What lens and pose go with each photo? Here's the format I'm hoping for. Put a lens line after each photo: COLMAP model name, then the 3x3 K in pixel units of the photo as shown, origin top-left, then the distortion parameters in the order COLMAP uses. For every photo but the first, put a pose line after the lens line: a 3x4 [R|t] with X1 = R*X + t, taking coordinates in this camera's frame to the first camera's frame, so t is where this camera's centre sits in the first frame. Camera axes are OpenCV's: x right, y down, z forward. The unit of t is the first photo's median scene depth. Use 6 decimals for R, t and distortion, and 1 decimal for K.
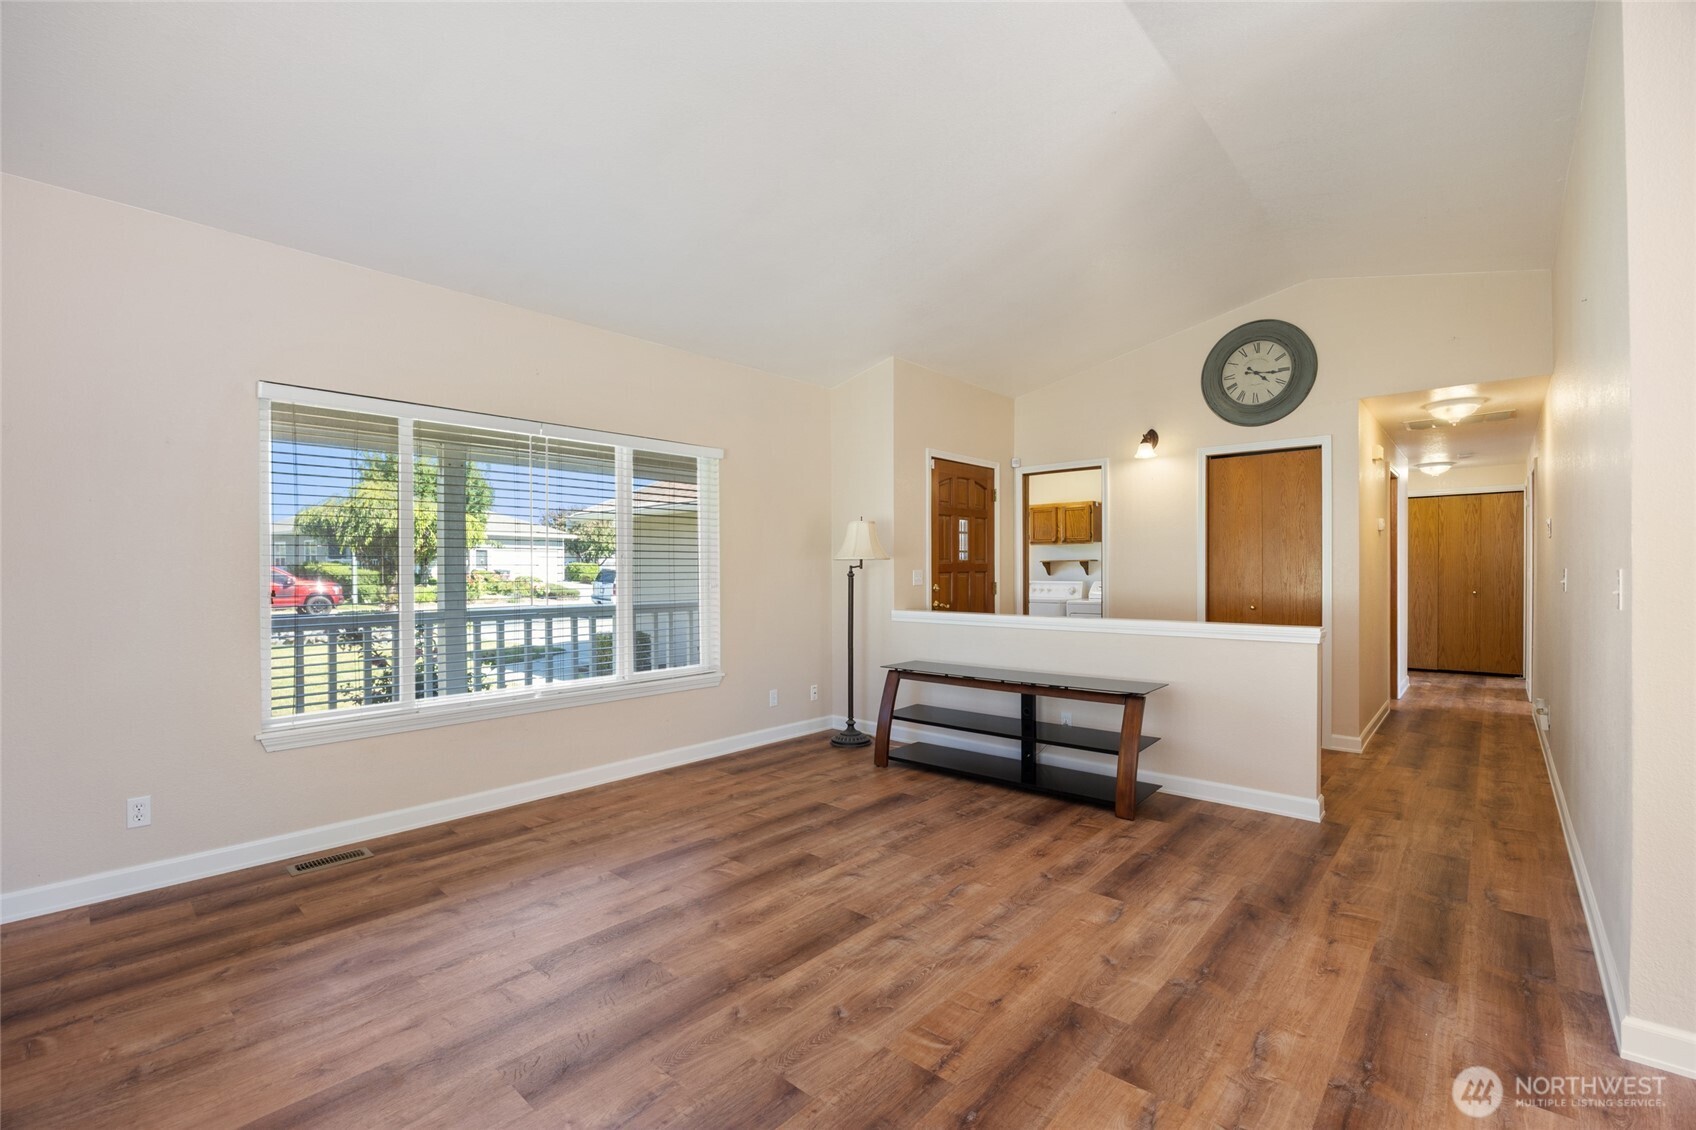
lens RADIAL K [[722.9, 0, 851.9], [0, 722.9, 599.3], [0, 0, 1]] dist [-0.024294, 0.002305]
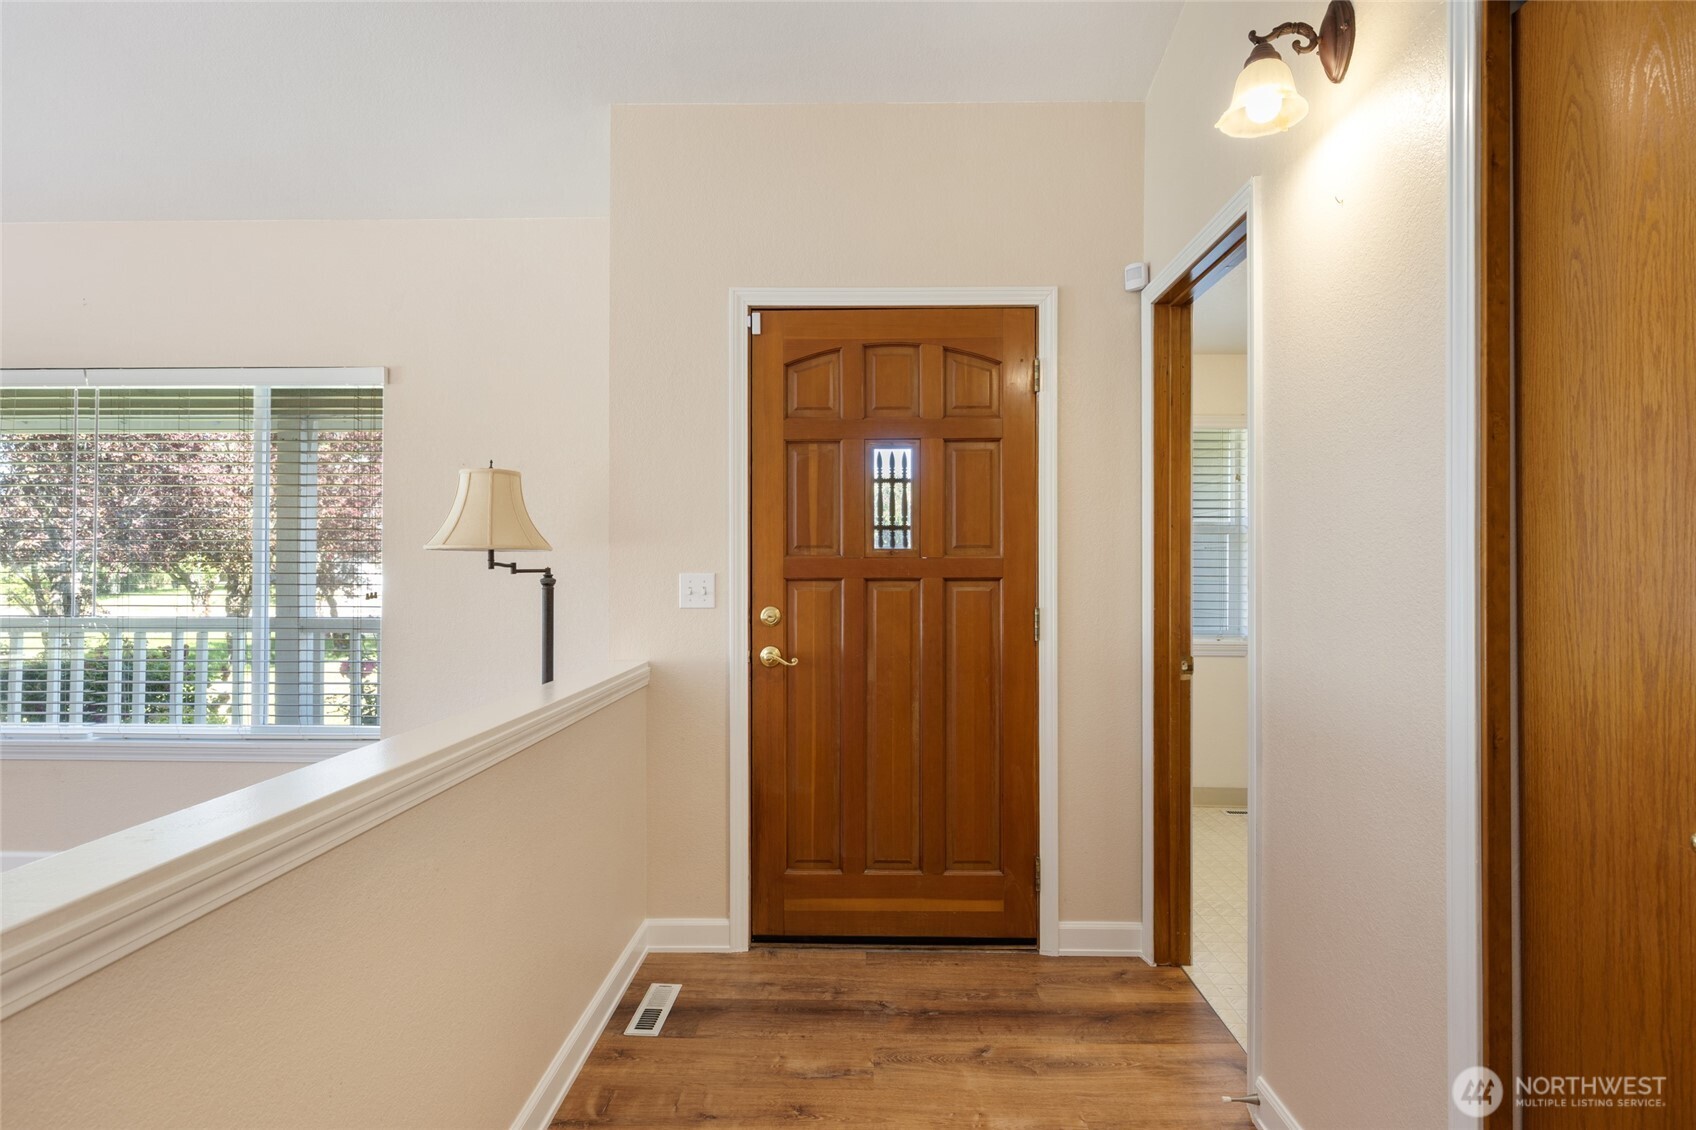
lens RADIAL K [[984.9, 0, 839.7], [0, 984.9, 550.3], [0, 0, 1]] dist [-0.014920, 0.001037]
pose [[0.636788, -0.008153, -0.770996, 0.960488], [-0.037255, 0.998451, -0.041328, -0.051563], [0.770138, 0.055040, 0.635498, 1.098495]]
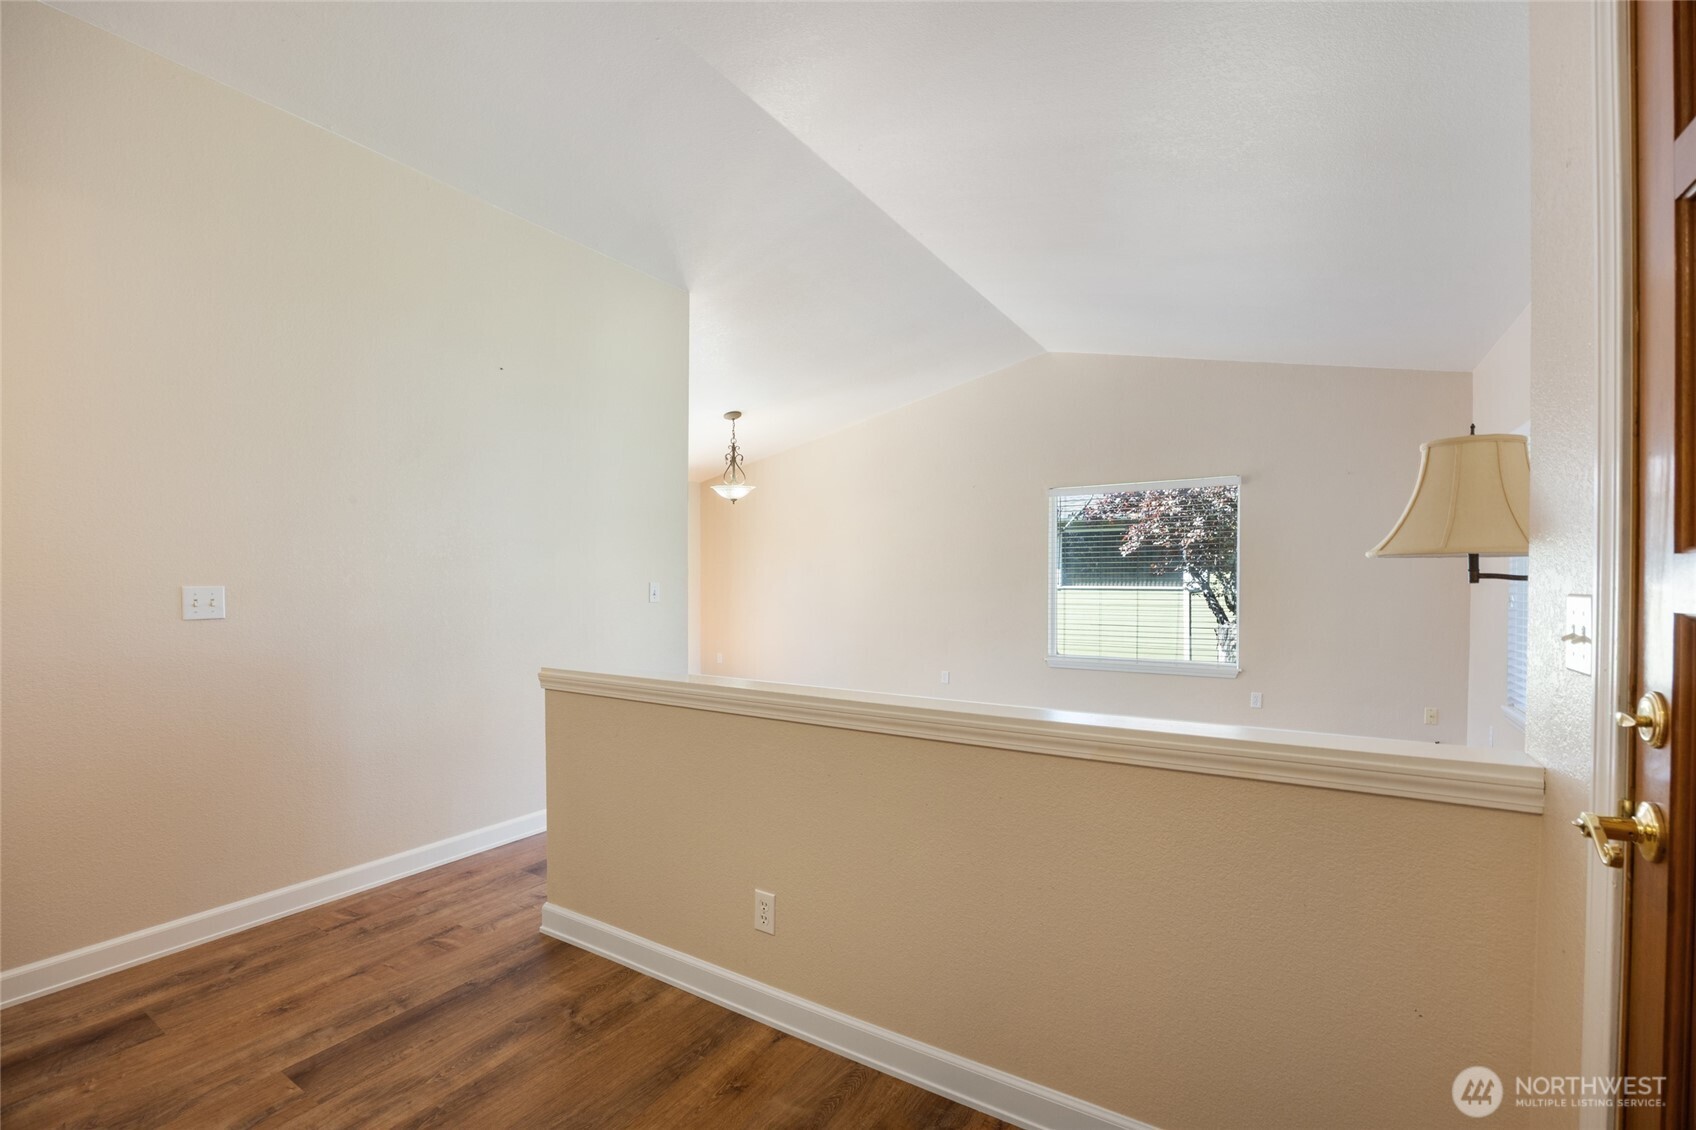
lens RADIAL K [[722.9, 0, 862.2], [0, 722.9, 601.8], [0, 0, 1]] dist [-0.024294, 0.002305]
pose [[-0.983947, 0.009838, -0.178192, 0.502973], [-0.002952, 0.997445, 0.071372, -0.079600], [0.178439, 0.070752, -0.981404, 1.827595]]
